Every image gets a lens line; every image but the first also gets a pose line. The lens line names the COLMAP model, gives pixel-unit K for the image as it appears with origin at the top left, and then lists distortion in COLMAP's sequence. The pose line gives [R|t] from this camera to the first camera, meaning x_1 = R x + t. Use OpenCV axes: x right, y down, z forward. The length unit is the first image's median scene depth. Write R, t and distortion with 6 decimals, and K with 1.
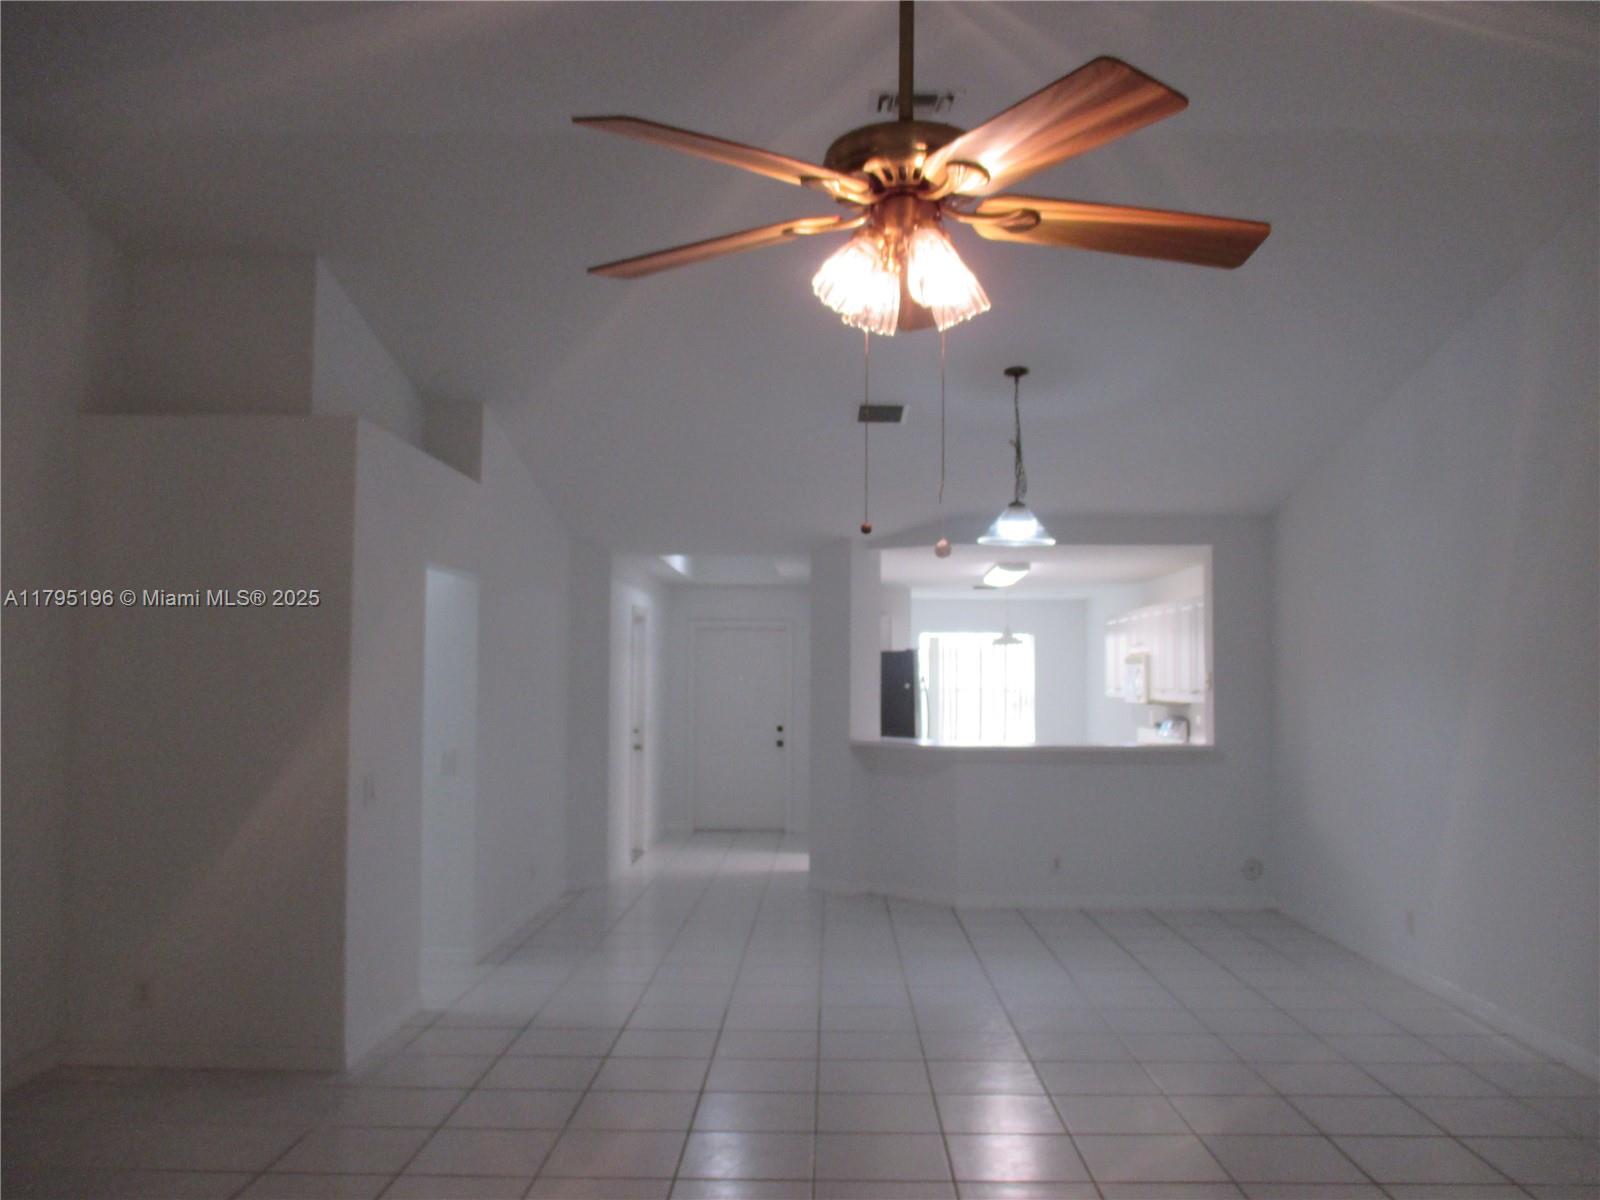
lens RADIAL K [[1346.9, 0, 800.0], [0, 1346.9, 600.0], [0, 0, 1]] dist [-0.016848, -0.008049]
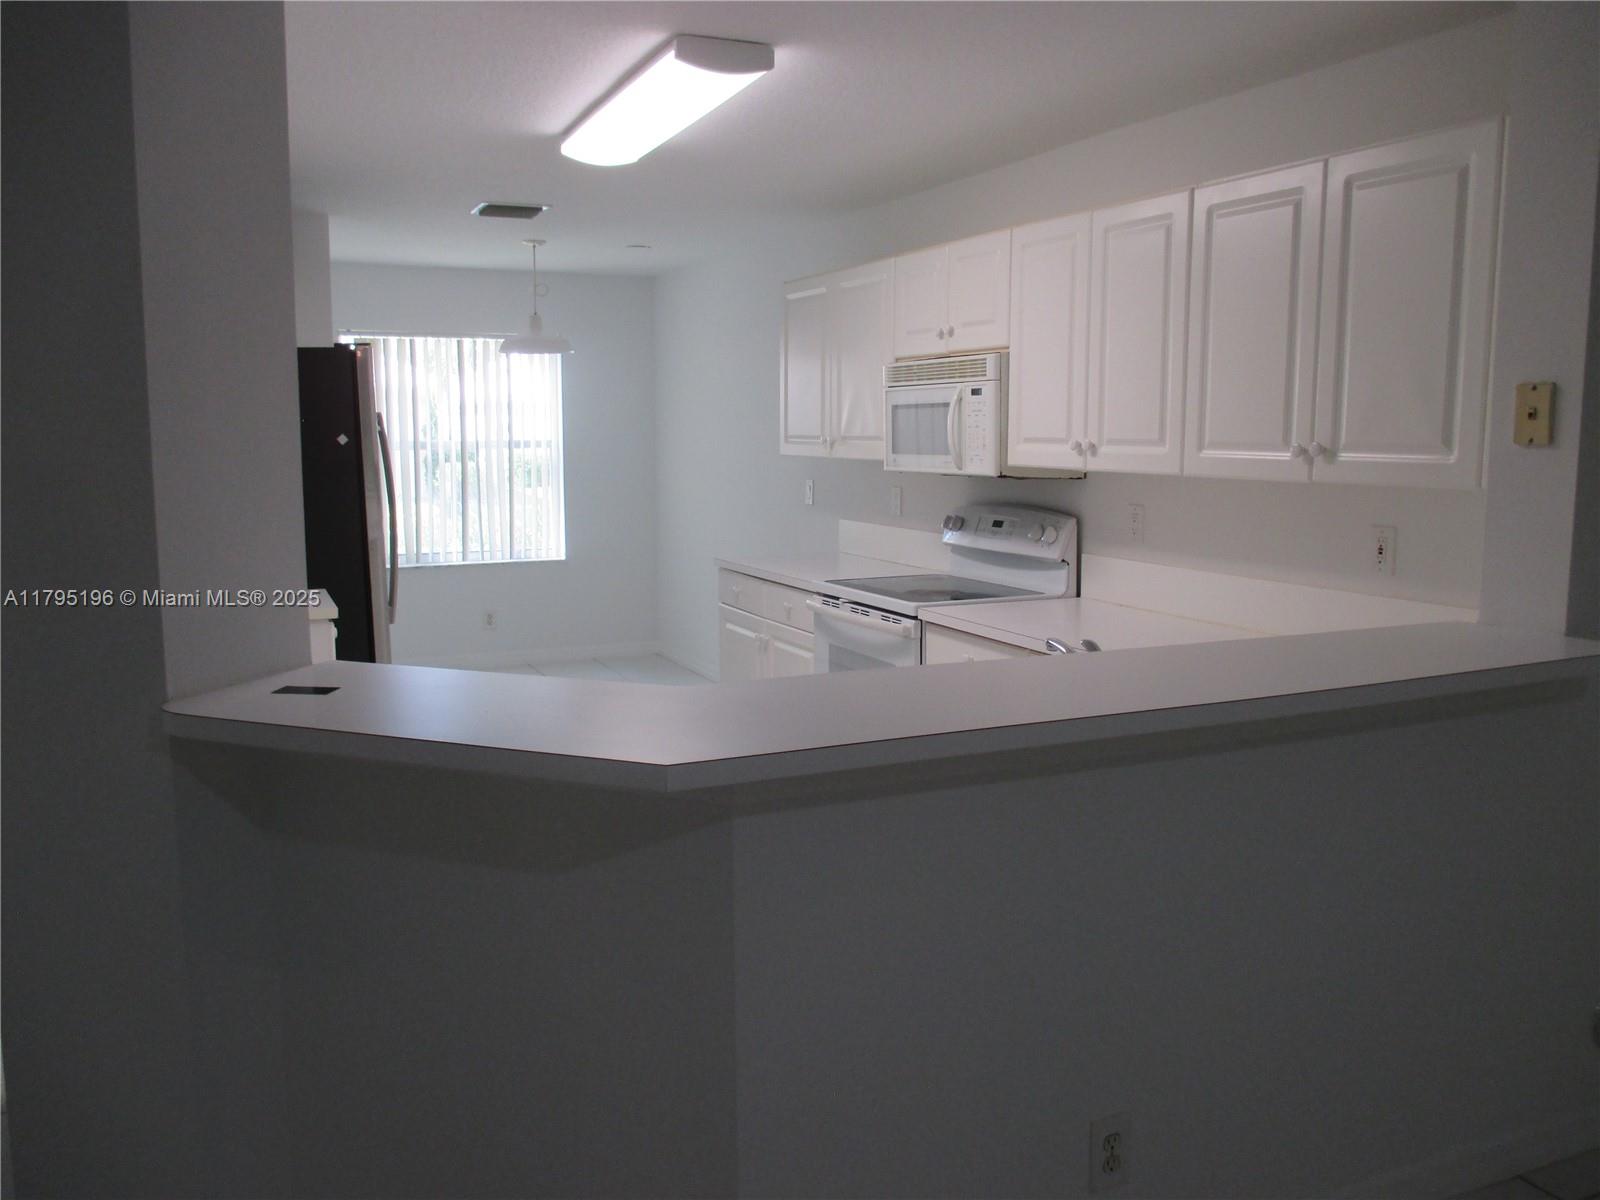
lens RADIAL K [[1346.9, 0, 800.0], [0, 1346.9, 600.0], [0, 0, 1]] dist [-0.016848, -0.008049]
pose [[0.908556, -0.071672, 0.411569, 0.034808], [-0.008649, 0.981735, 0.190057, 0.034848], [-0.417673, -0.176237, 0.891342, 0.621509]]
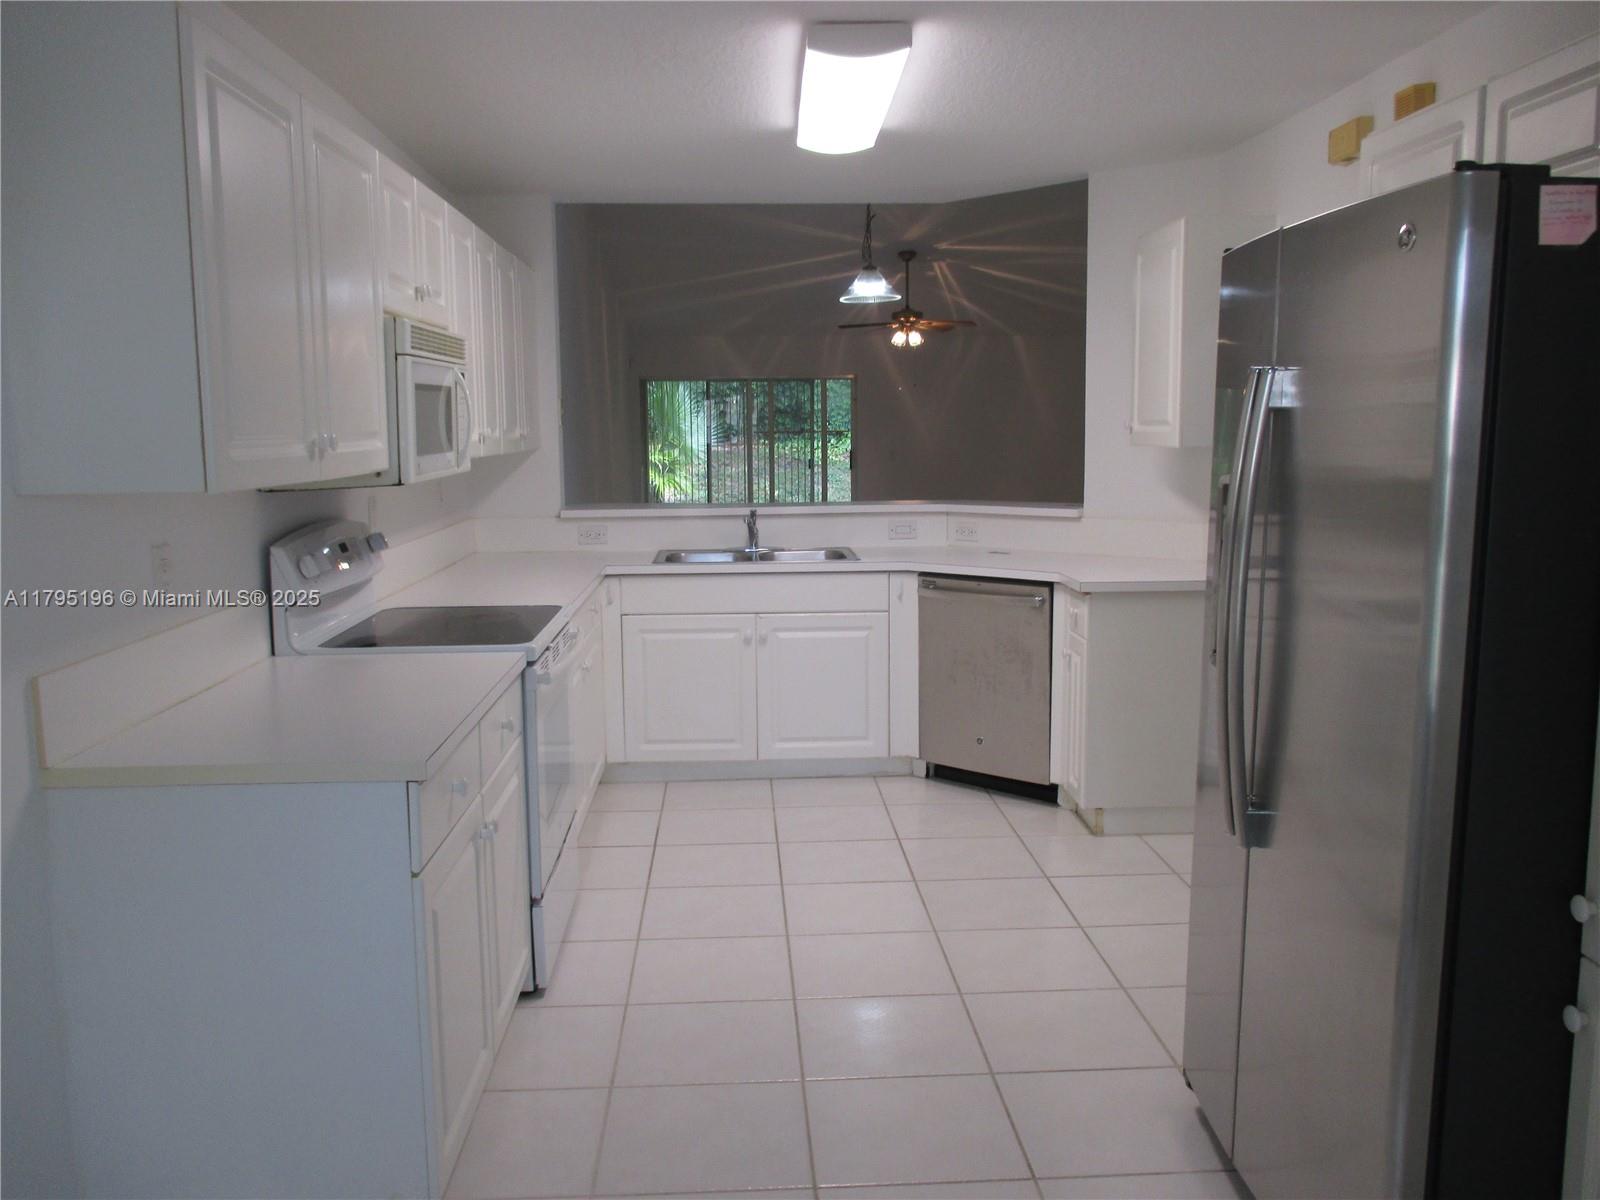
lens RADIAL K [[1346.9, 0, 800.0], [0, 1346.9, 600.0], [0, 0, 1]] dist [-0.016848, -0.008049]
pose [[-0.999322, -0.000571, -0.036808, 0.168799], [-0.003238, 0.997367, 0.072448, 0.079562], [0.036670, 0.072518, -0.996693, 1.285624]]
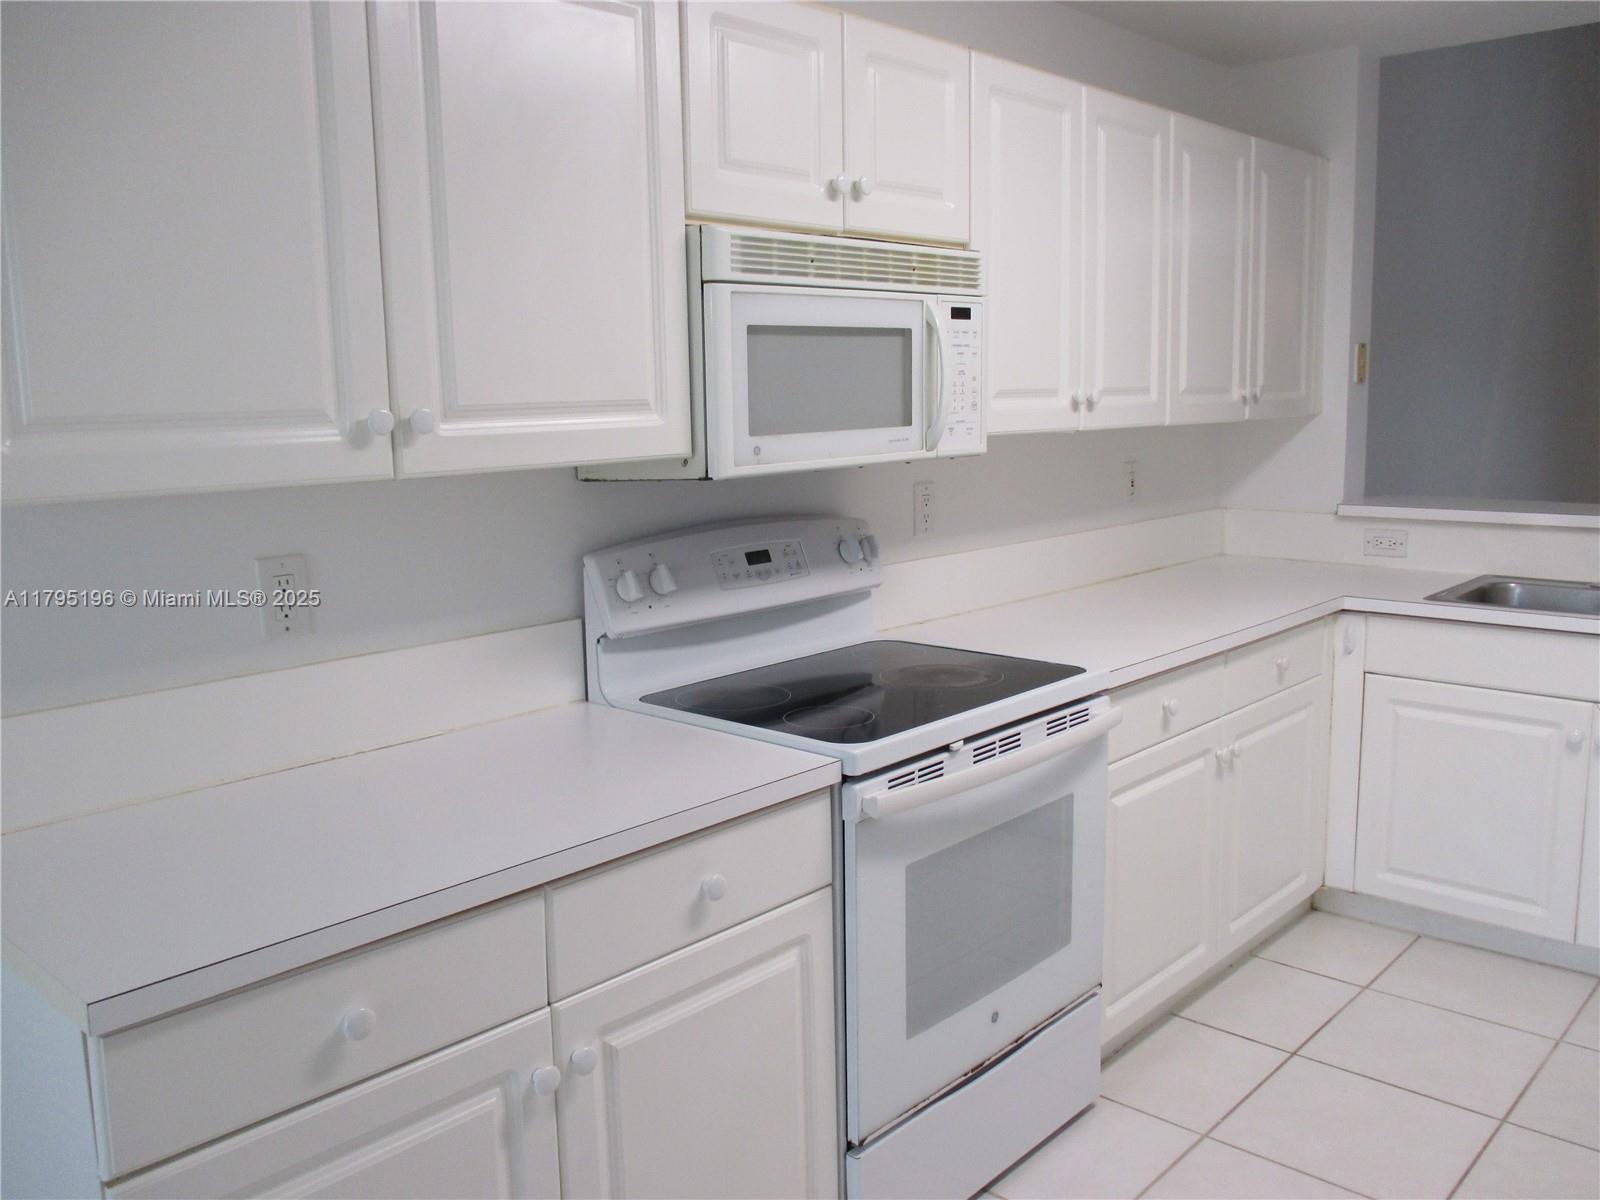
lens RADIAL K [[1346.9, 0, 800.0], [0, 1346.9, 600.0], [0, 0, 1]] dist [-0.016848, -0.008049]
pose [[-0.732775, -0.108015, 0.671843, 0.105519], [-0.034024, 0.991902, 0.122362, 0.069553], [-0.679620, 0.066805, -0.730516, 1.132250]]
